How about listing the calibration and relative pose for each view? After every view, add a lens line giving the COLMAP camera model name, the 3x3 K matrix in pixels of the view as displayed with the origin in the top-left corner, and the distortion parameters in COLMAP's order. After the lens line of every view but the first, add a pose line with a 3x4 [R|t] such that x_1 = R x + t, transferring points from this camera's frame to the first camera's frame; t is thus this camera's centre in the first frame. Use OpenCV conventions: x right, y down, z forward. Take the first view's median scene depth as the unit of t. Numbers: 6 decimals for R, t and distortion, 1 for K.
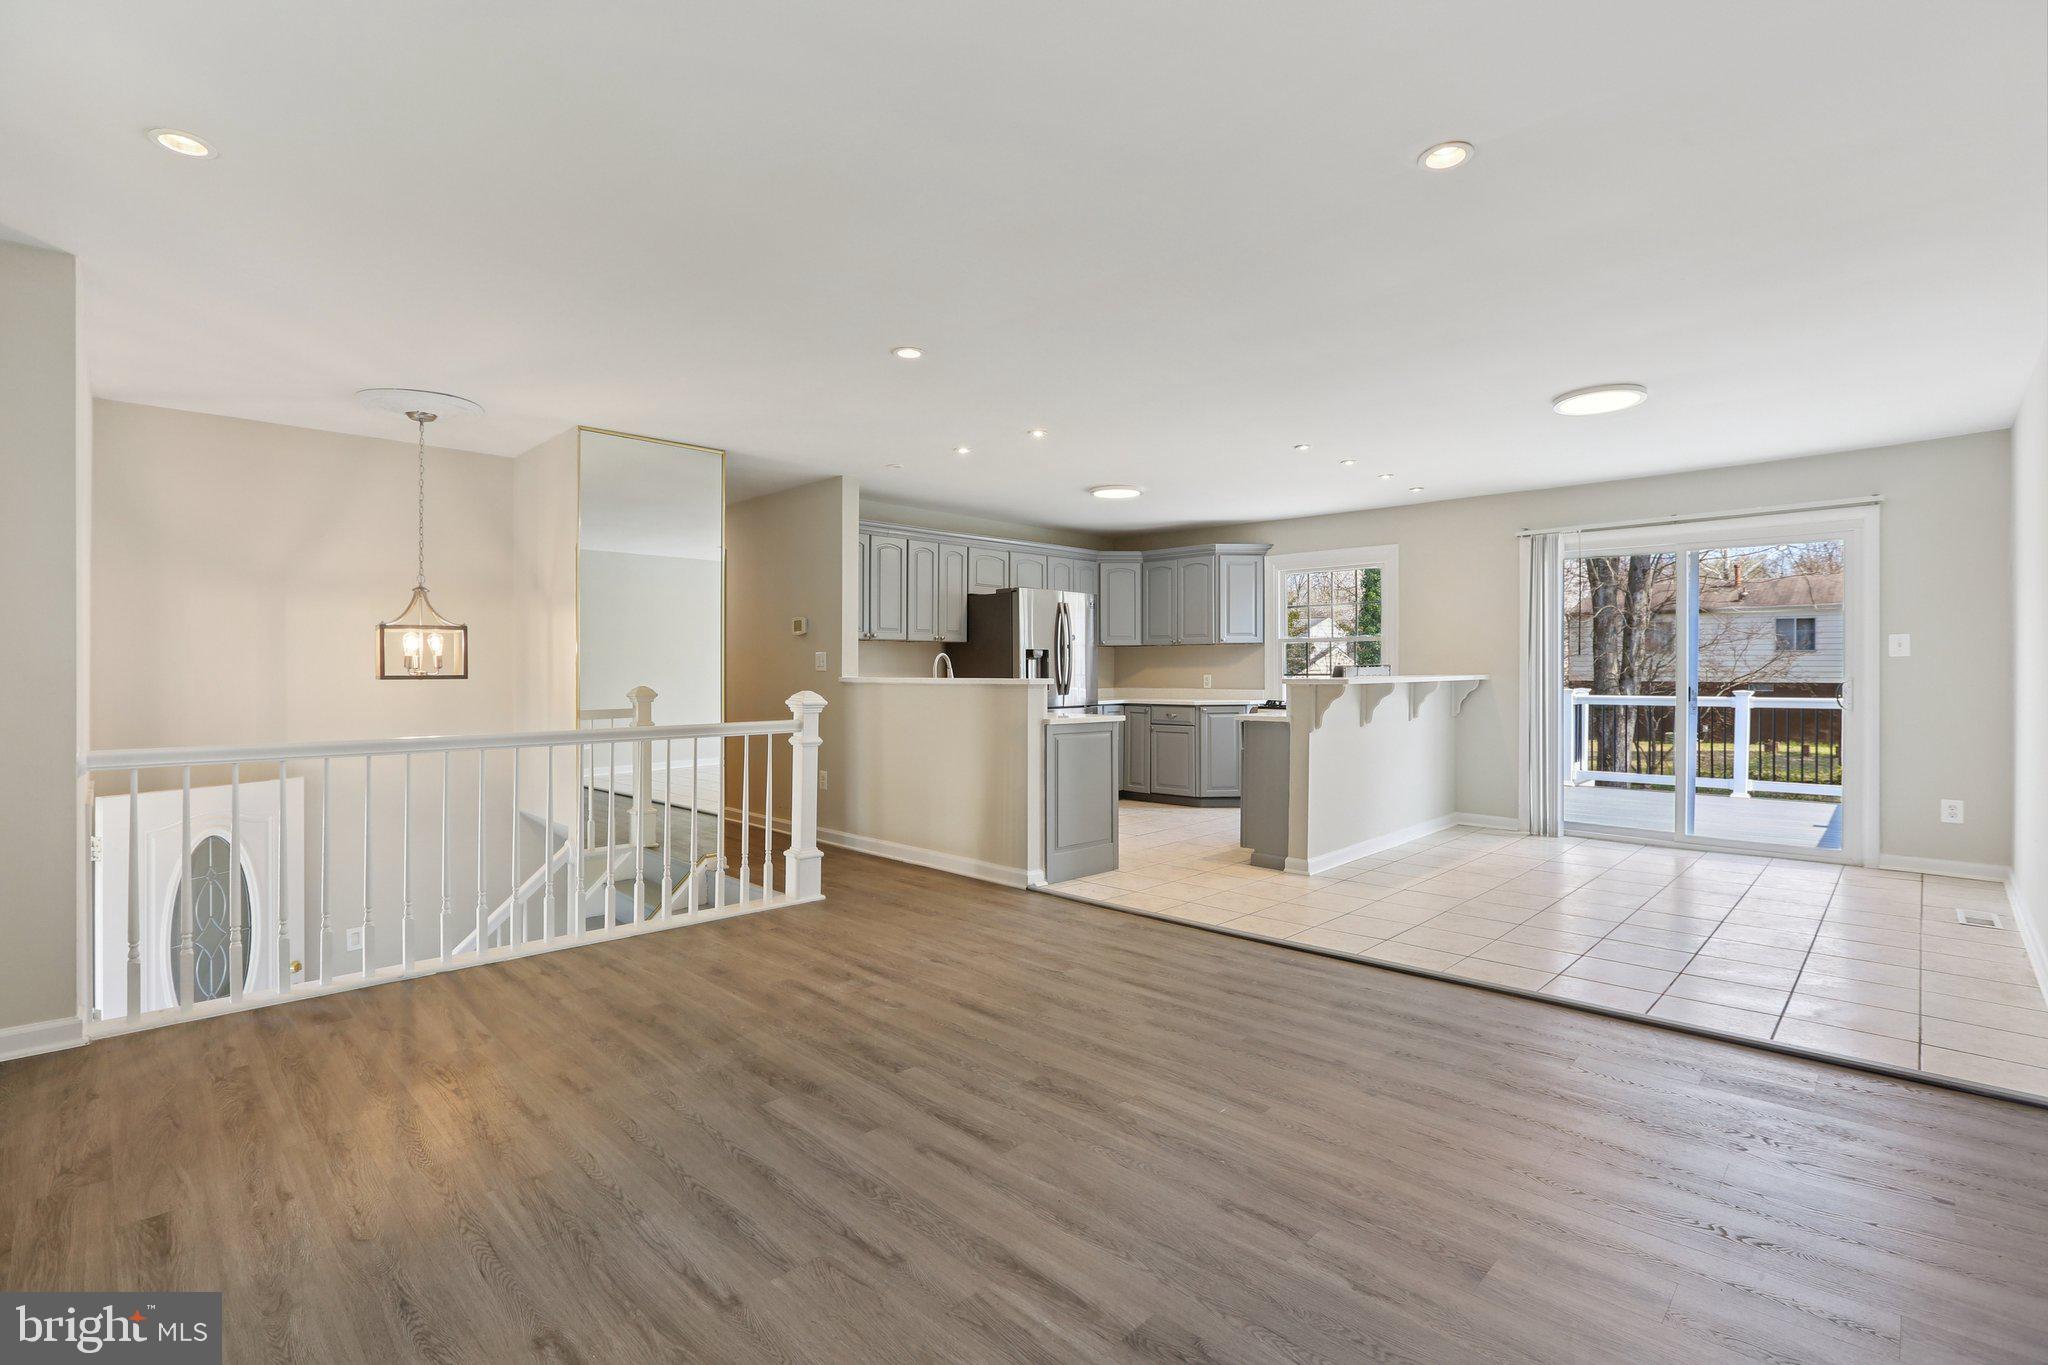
lens RADIAL K [[940.7, 0, 1024.1], [0, 940.7, 674.2], [0, 0, 1]] dist [0.001877, -0.000202]
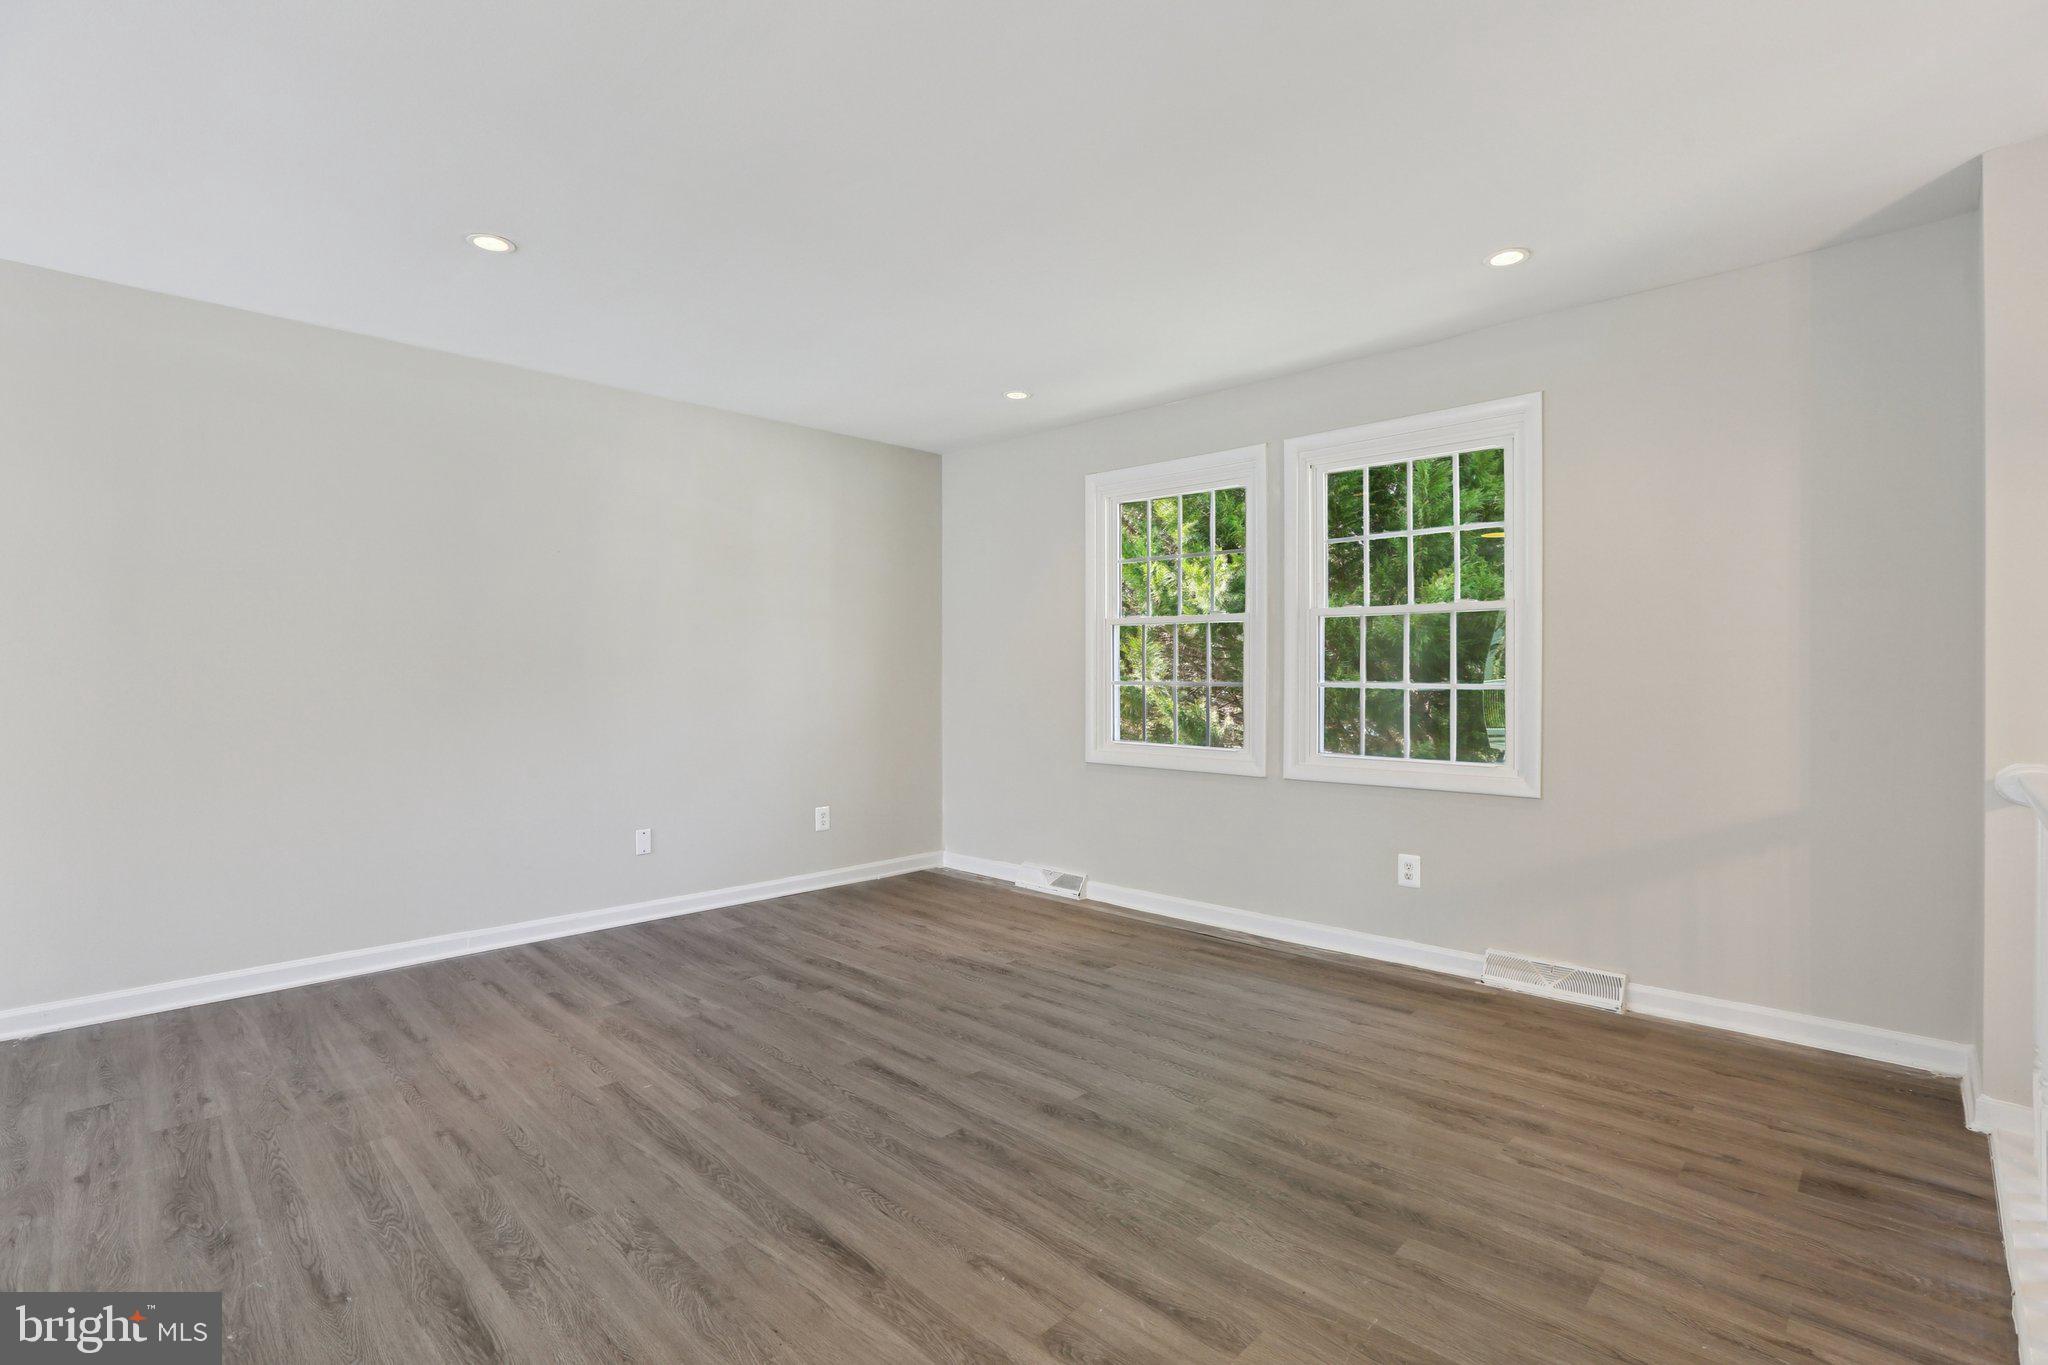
lens RADIAL K [[940.7, 0, 1023.6], [0, 940.7, 676.5], [0, 0, 1]] dist [0.001877, -0.000202]
pose [[-0.999969, 0.005412, -0.005706, -0.198804], [0.005368, 0.999956, 0.007656, -0.004572], [0.005747, 0.007625, -0.999954, 1.953120]]
